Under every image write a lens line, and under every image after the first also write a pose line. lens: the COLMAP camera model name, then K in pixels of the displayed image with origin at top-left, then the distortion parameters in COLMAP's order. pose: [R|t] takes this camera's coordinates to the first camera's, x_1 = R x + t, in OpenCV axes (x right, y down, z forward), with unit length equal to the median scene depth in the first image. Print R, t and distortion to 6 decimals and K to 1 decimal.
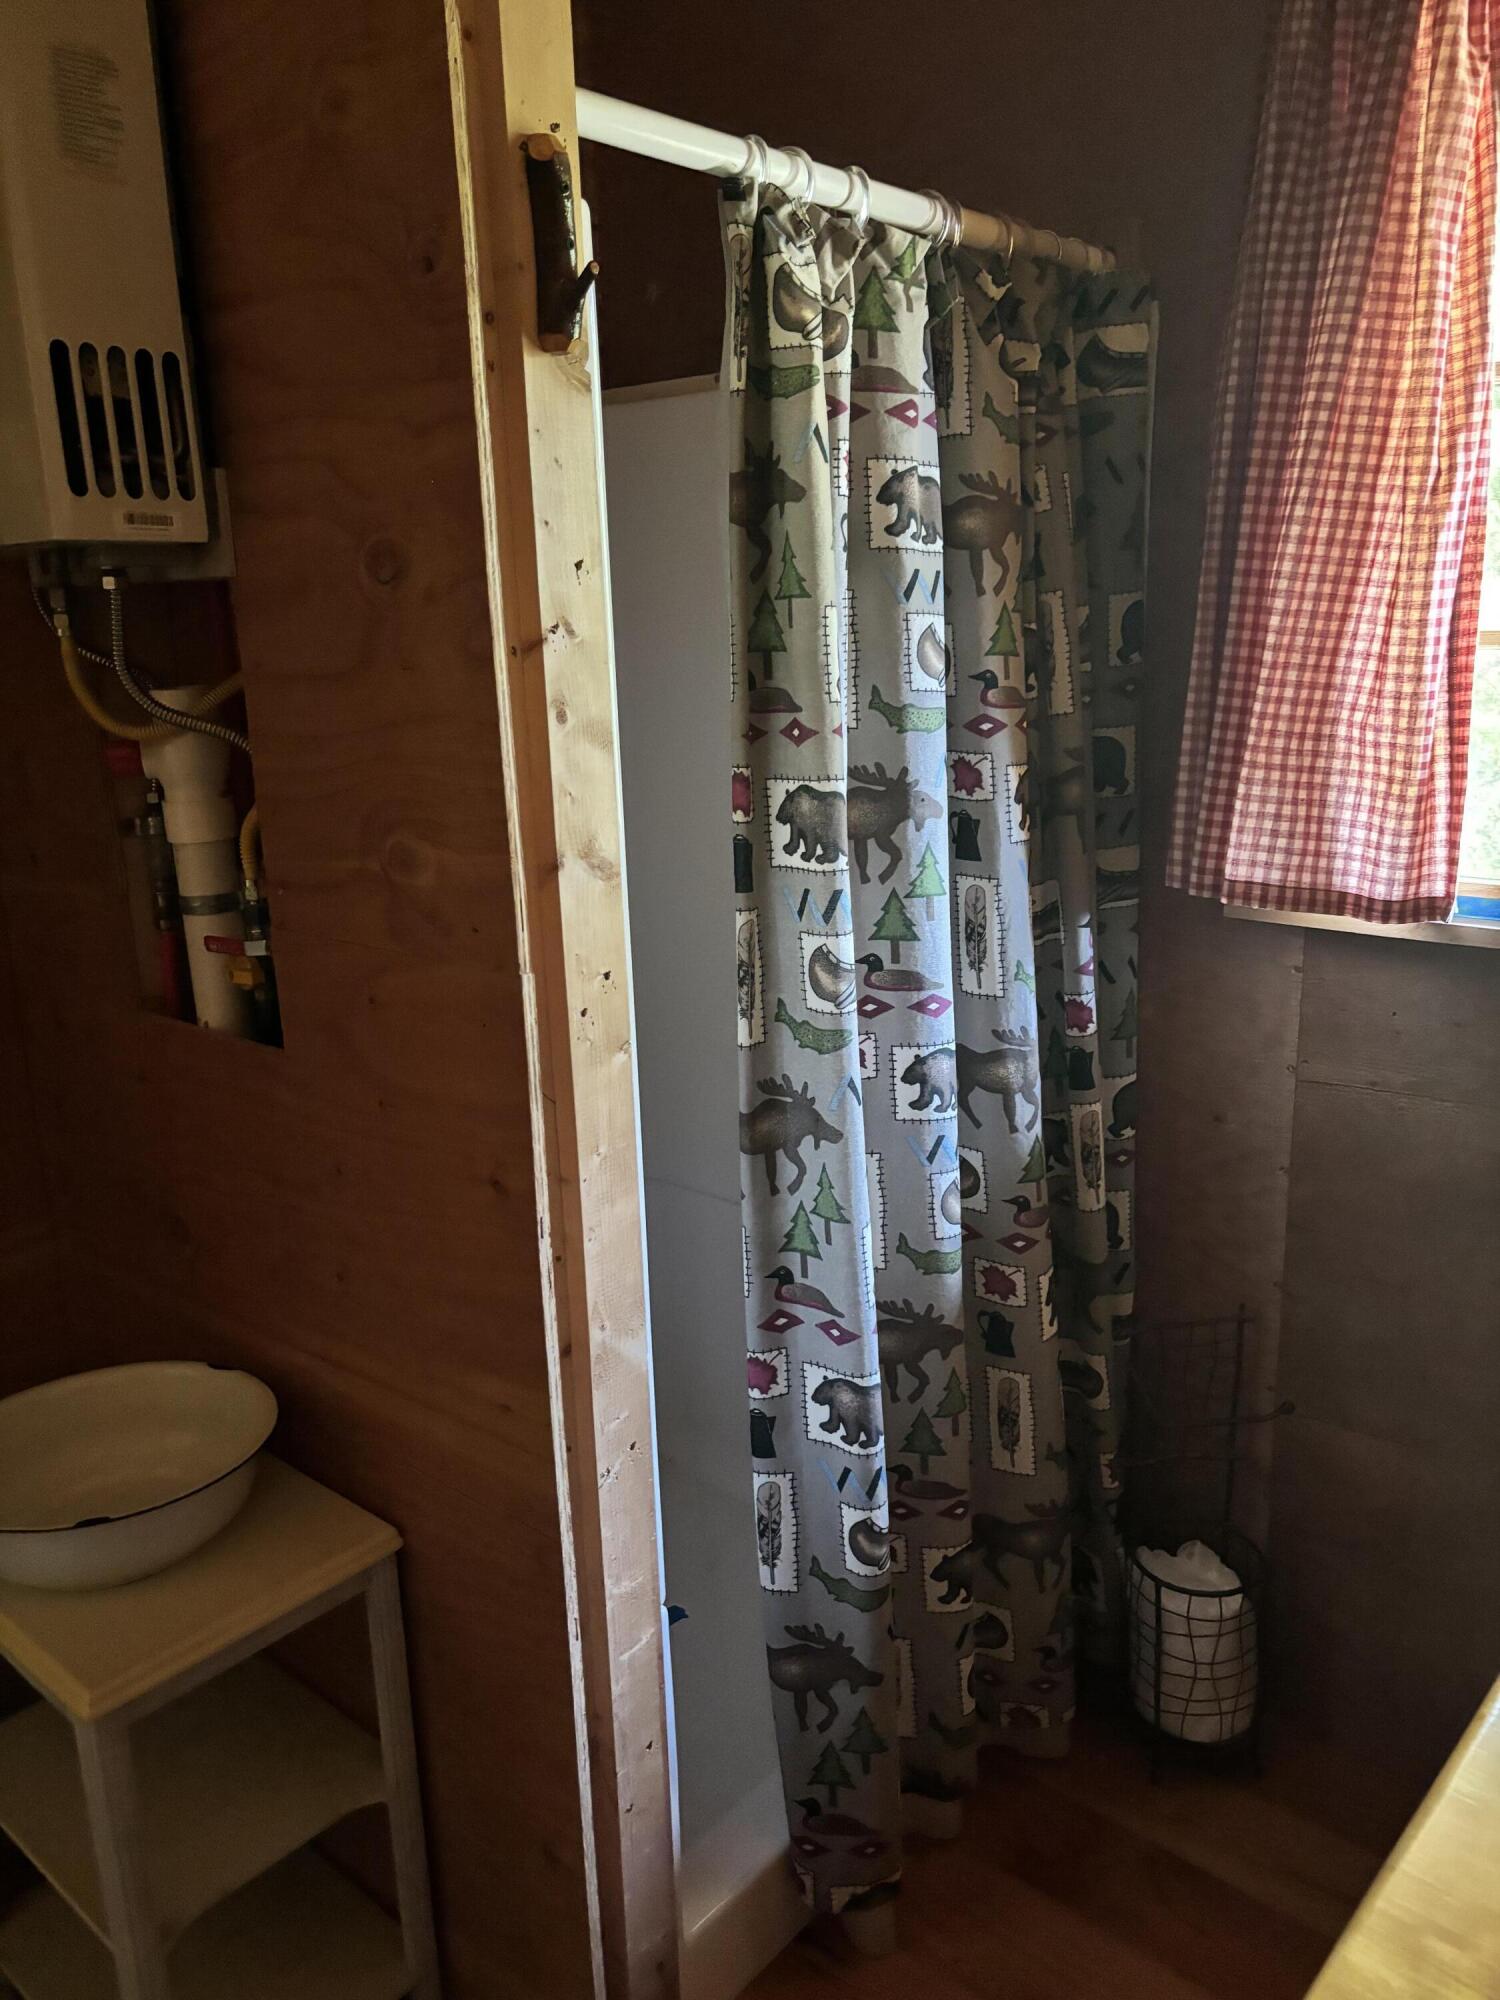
lens RADIAL K [[1526.5, 0, 754.5], [0, 1526.5, 1007.2], [0, 0, 1]] dist [0.050419, -0.059598]
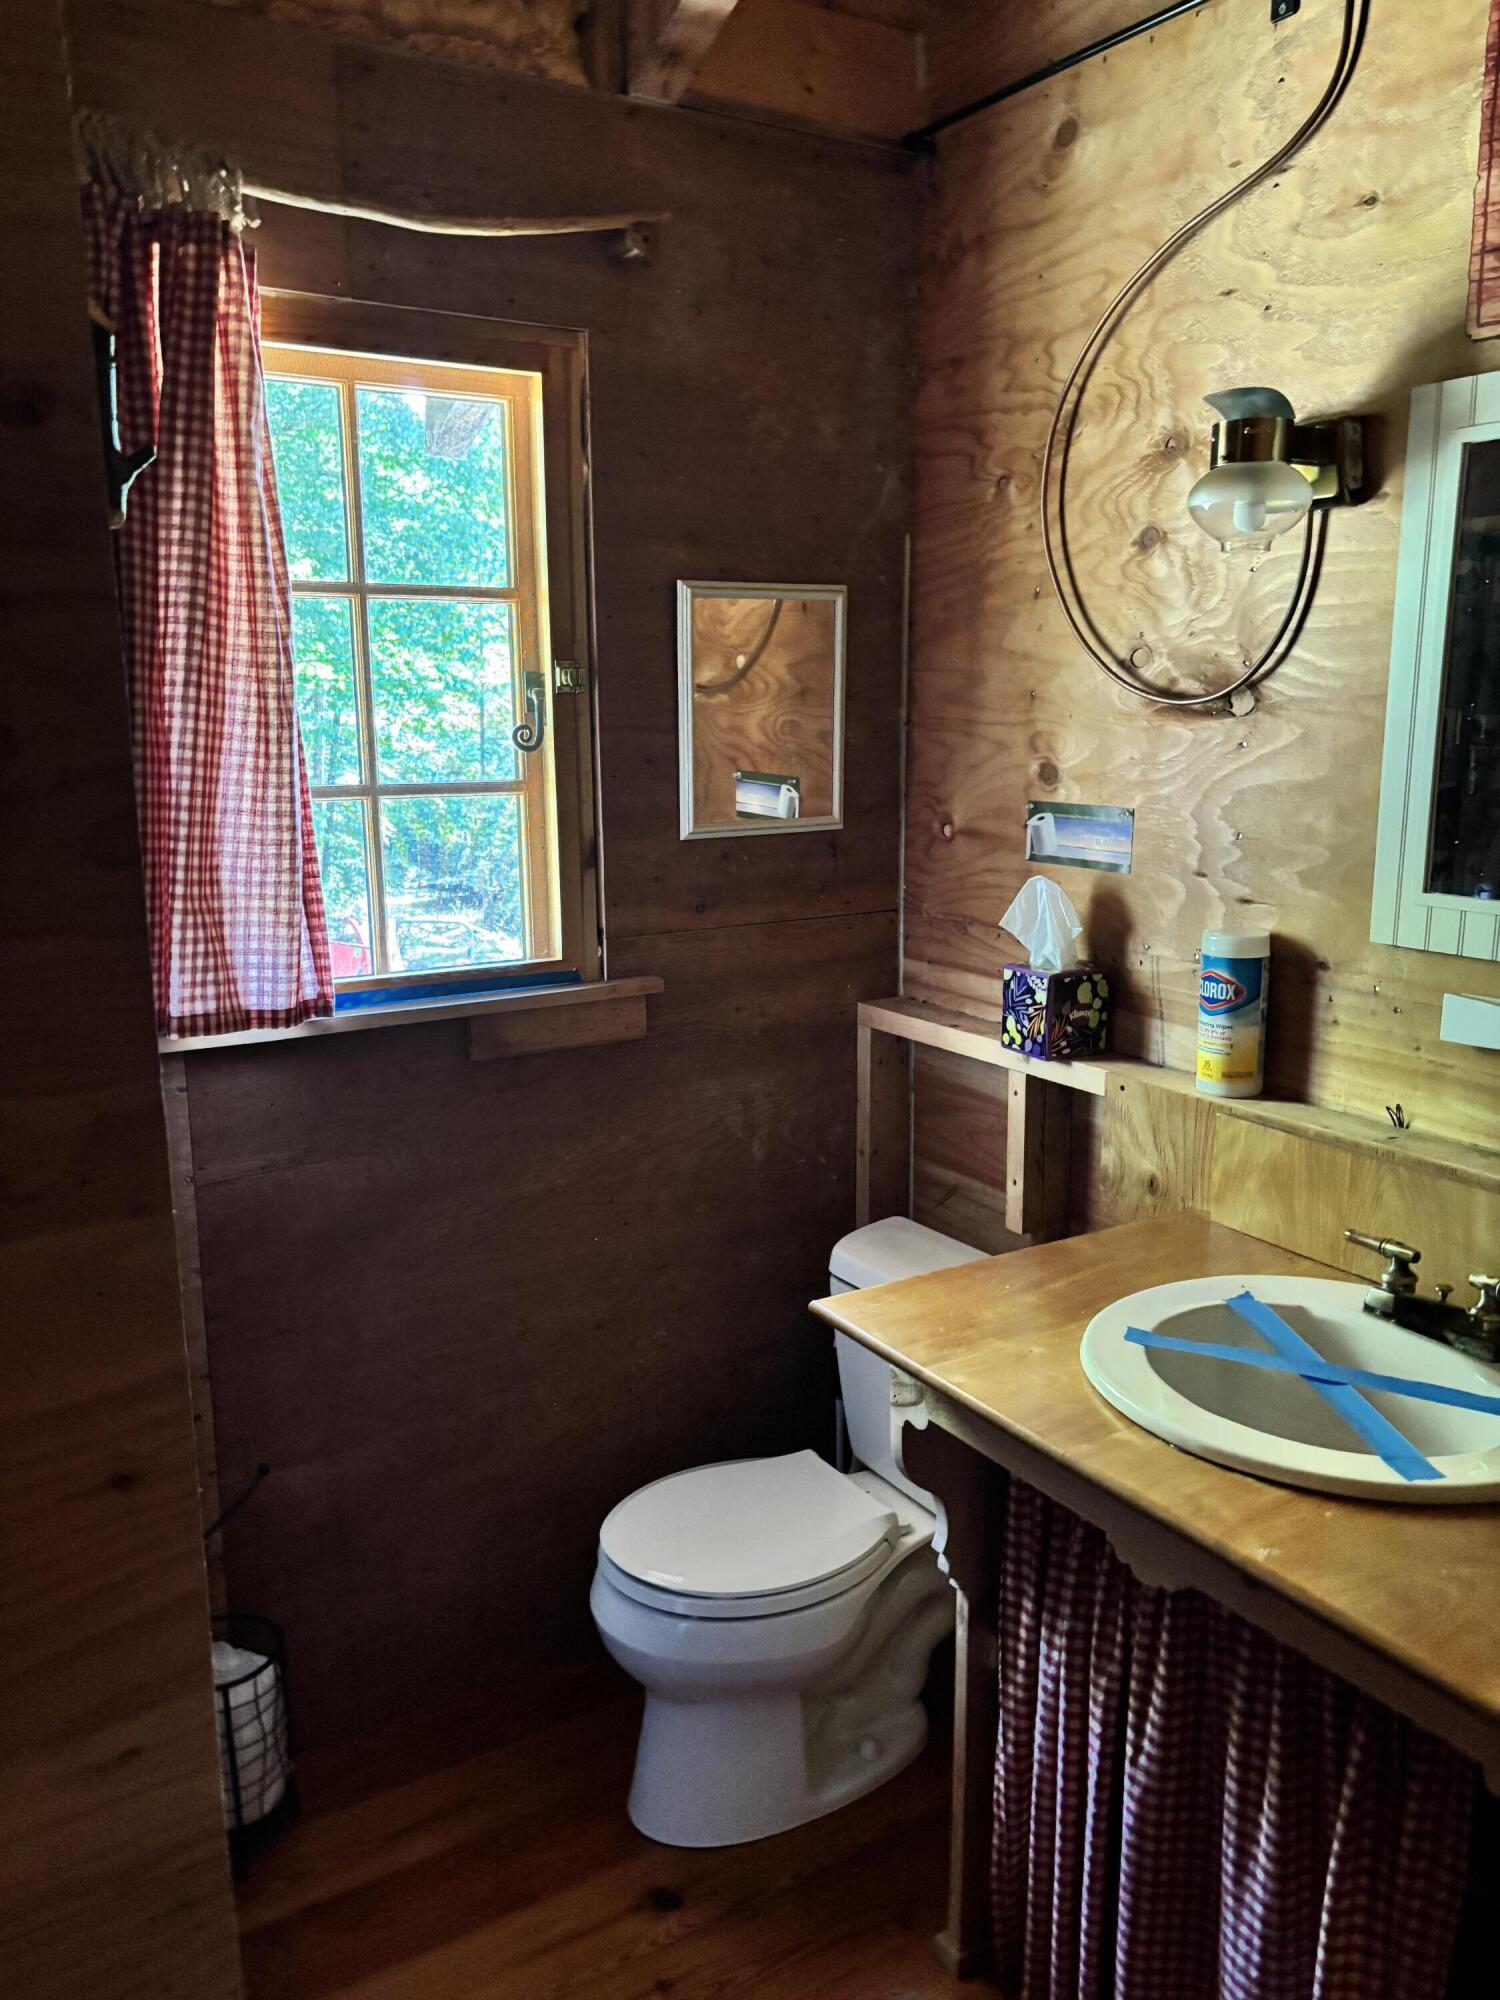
lens RADIAL K [[1526.5, 0, 751.0], [0, 1526.5, 995.4], [0, 0, 1]] dist [0.050419, -0.059598]
pose [[0.310555, -0.165346, 0.936064, -0.593301], [0.239717, 0.966550, 0.091201, -0.101081], [-0.919832, 0.196068, 0.339803, 0.251067]]
